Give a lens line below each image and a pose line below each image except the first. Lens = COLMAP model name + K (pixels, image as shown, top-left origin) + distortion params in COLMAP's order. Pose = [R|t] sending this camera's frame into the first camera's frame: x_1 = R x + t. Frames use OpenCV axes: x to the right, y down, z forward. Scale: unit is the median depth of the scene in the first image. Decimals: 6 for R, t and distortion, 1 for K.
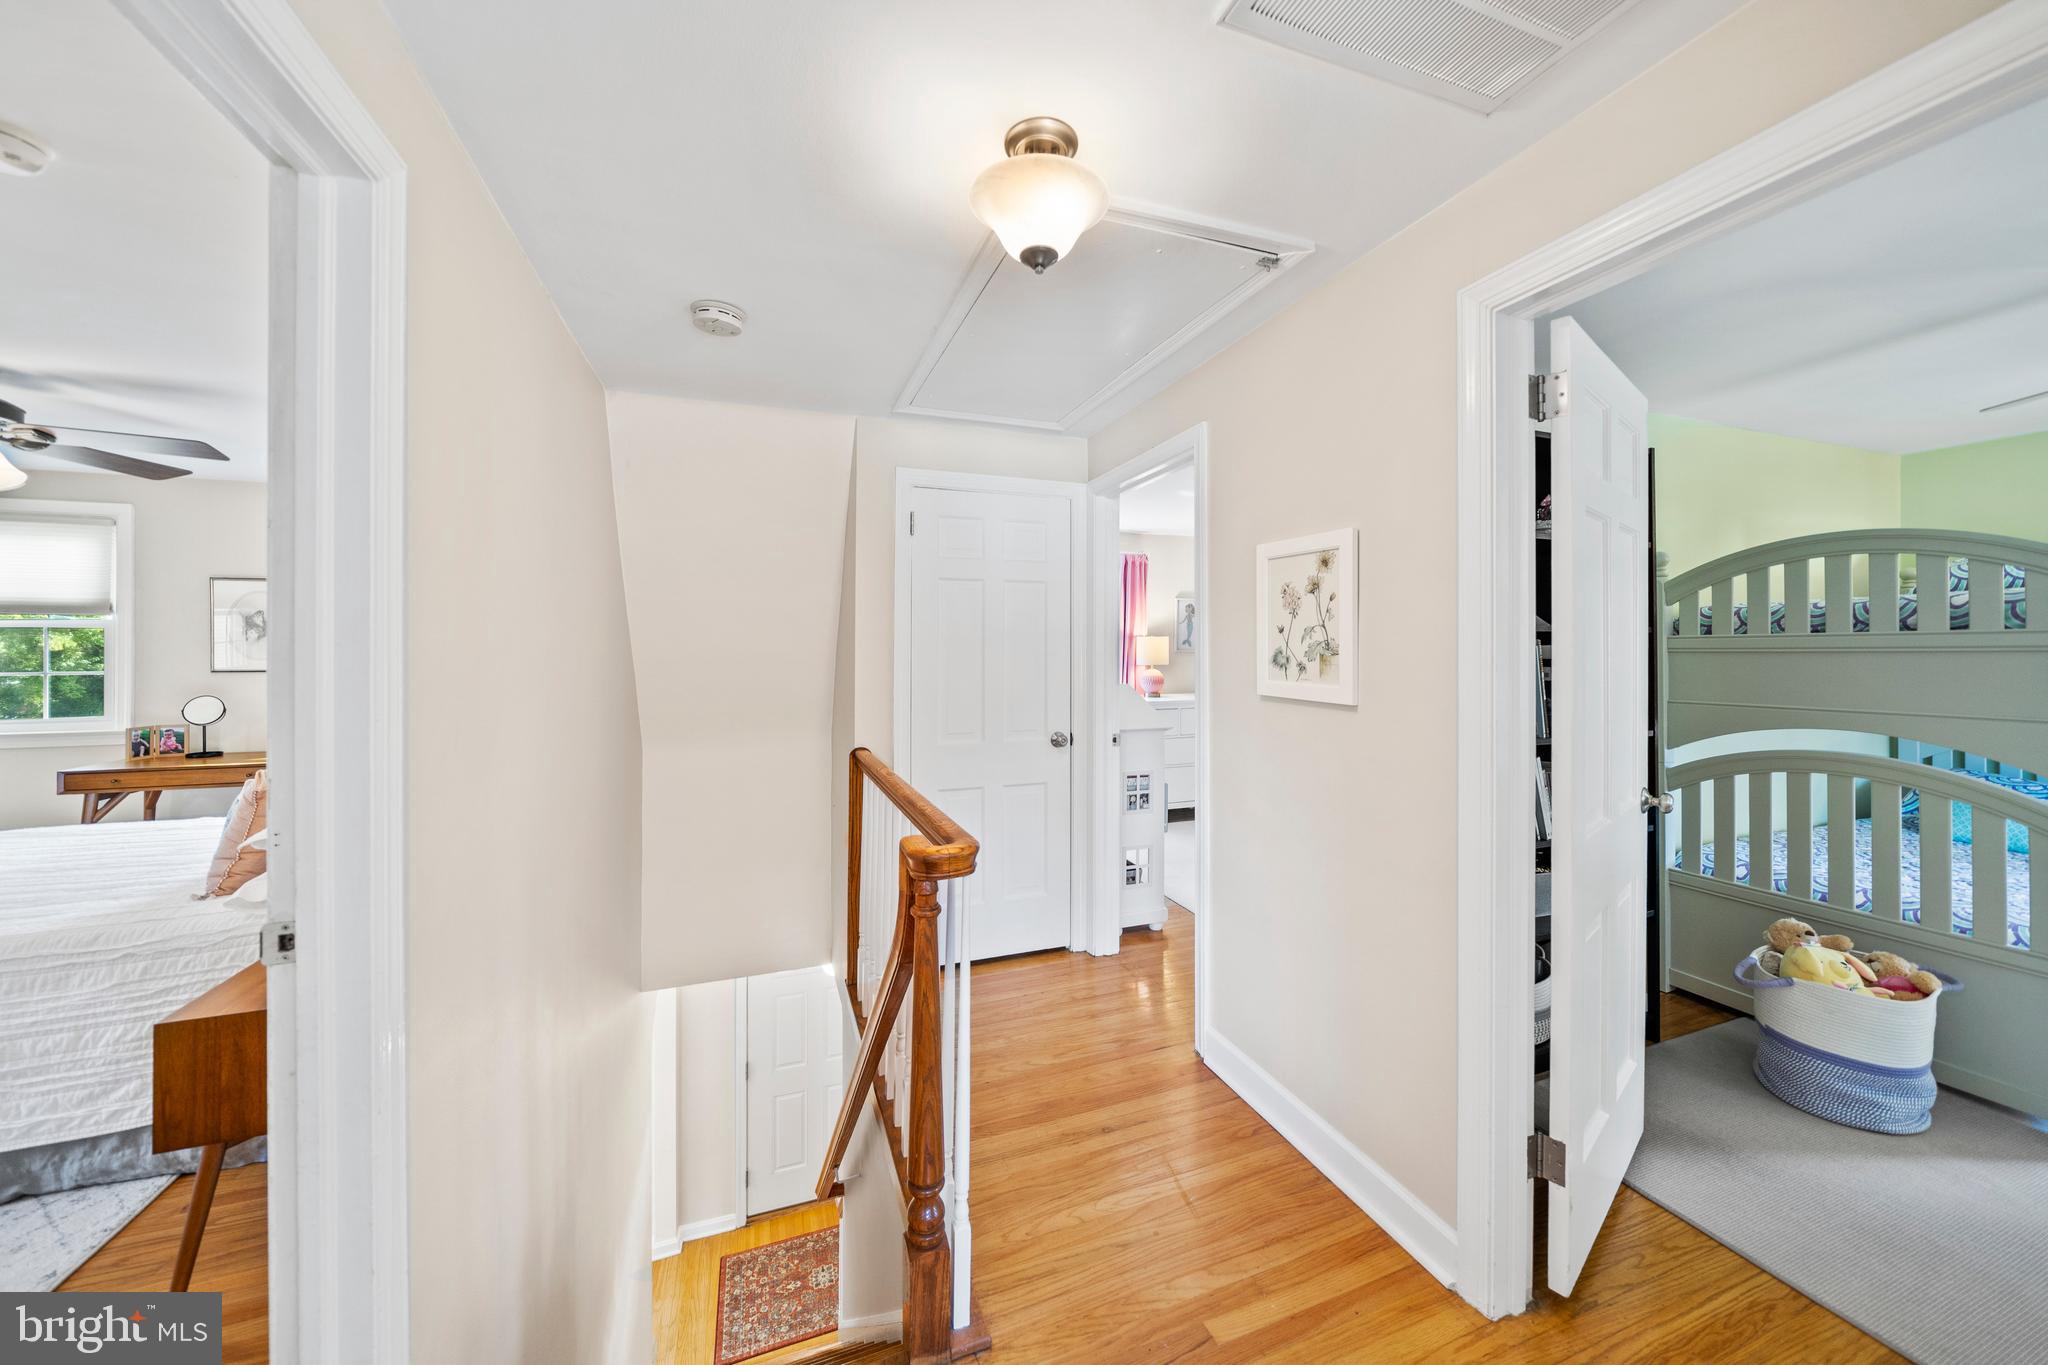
lens RADIAL K [[717.6, 0, 1028.0], [0, 717.6, 650.3], [0, 0, 1]] dist [-0.002510, -0.000360]
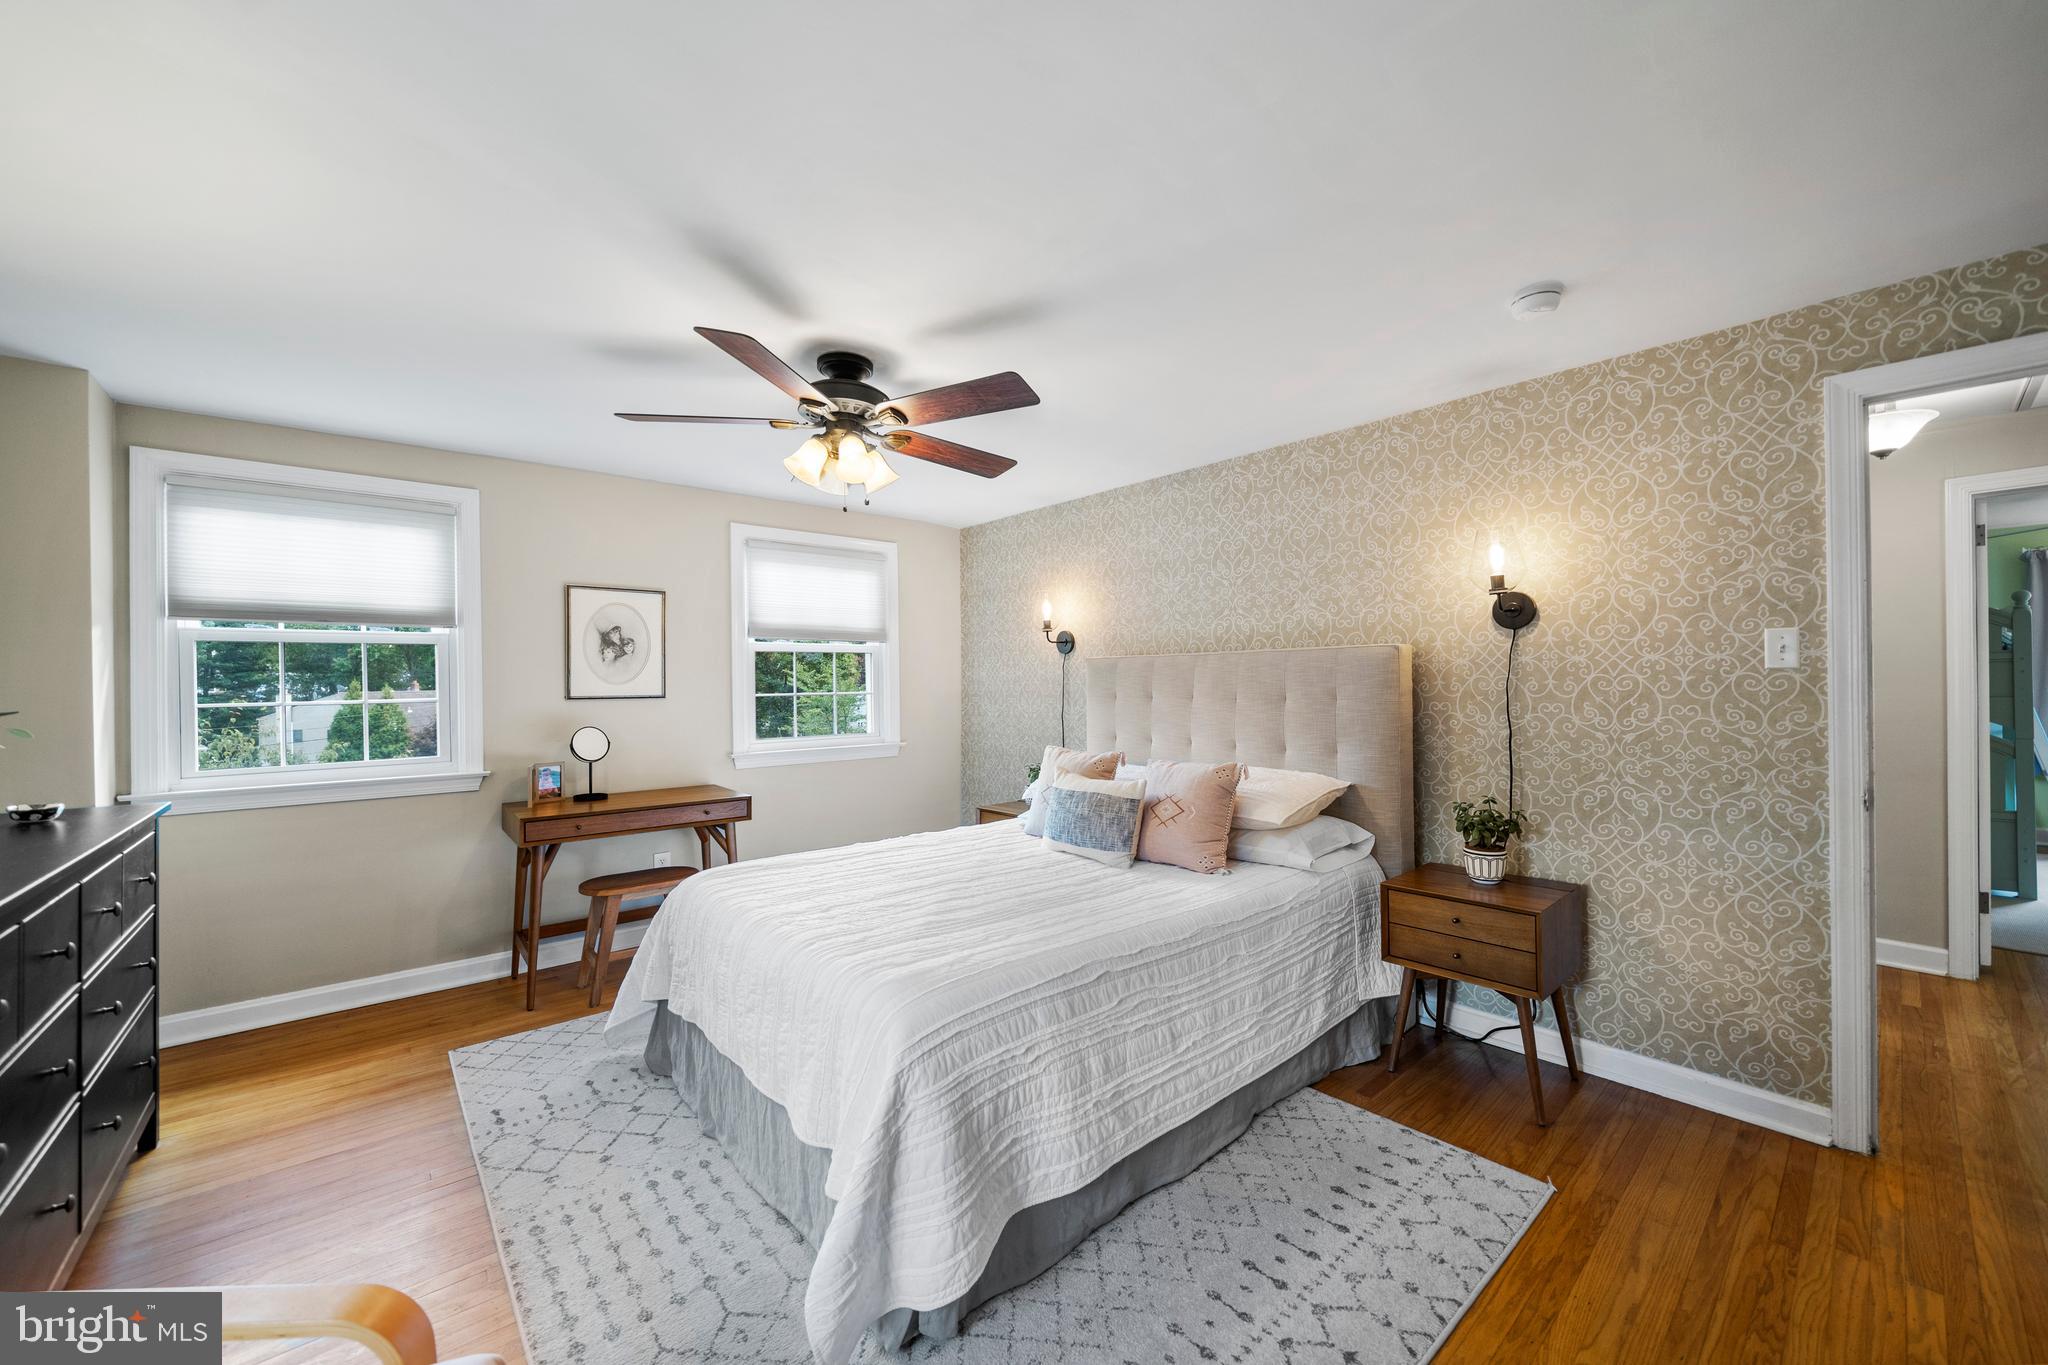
lens RADIAL K [[776.7, 0, 1033.0], [0, 776.7, 671.6], [0, 0, 1]] dist [-0.003547, -0.000188]
pose [[0.929868, -0.004328, 0.367867, -1.565011], [0.009514, 0.999879, -0.012285, 0.023581], [-0.367769, 0.014923, 0.929797, -0.059317]]
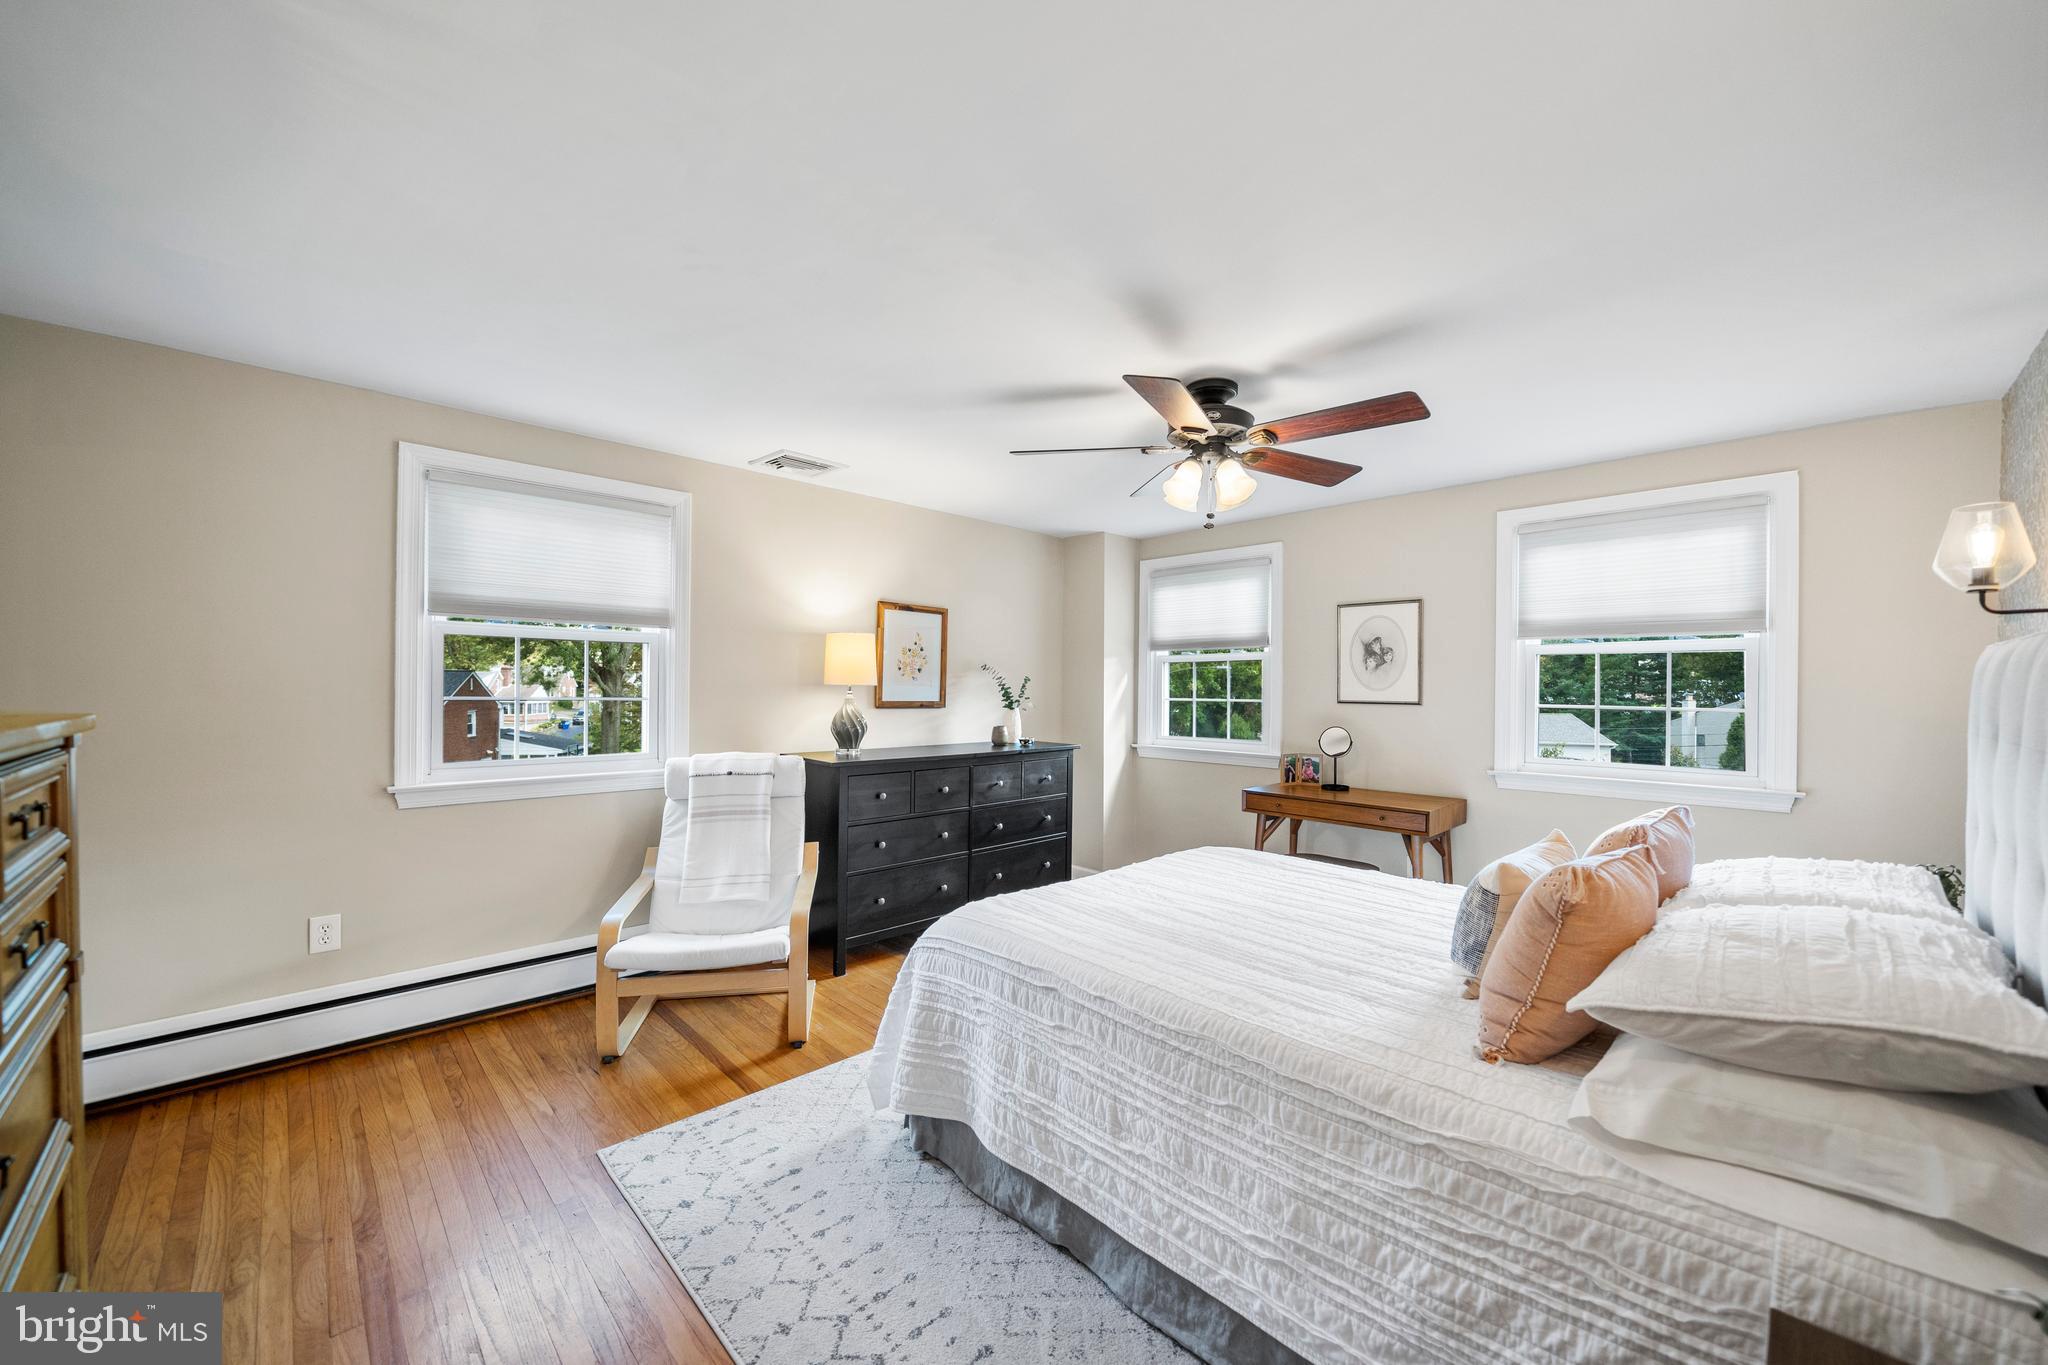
lens RADIAL K [[772.1, 0, 1028.3], [0, 772.1, 688.3], [0, 0, 1]] dist [-0.002263, -0.000098]
pose [[0.413504, 0.004070, -0.910493, -0.580041], [-0.009512, 0.999955, 0.000150, 0.024132], [0.910452, 0.008598, 0.413524, 0.291926]]
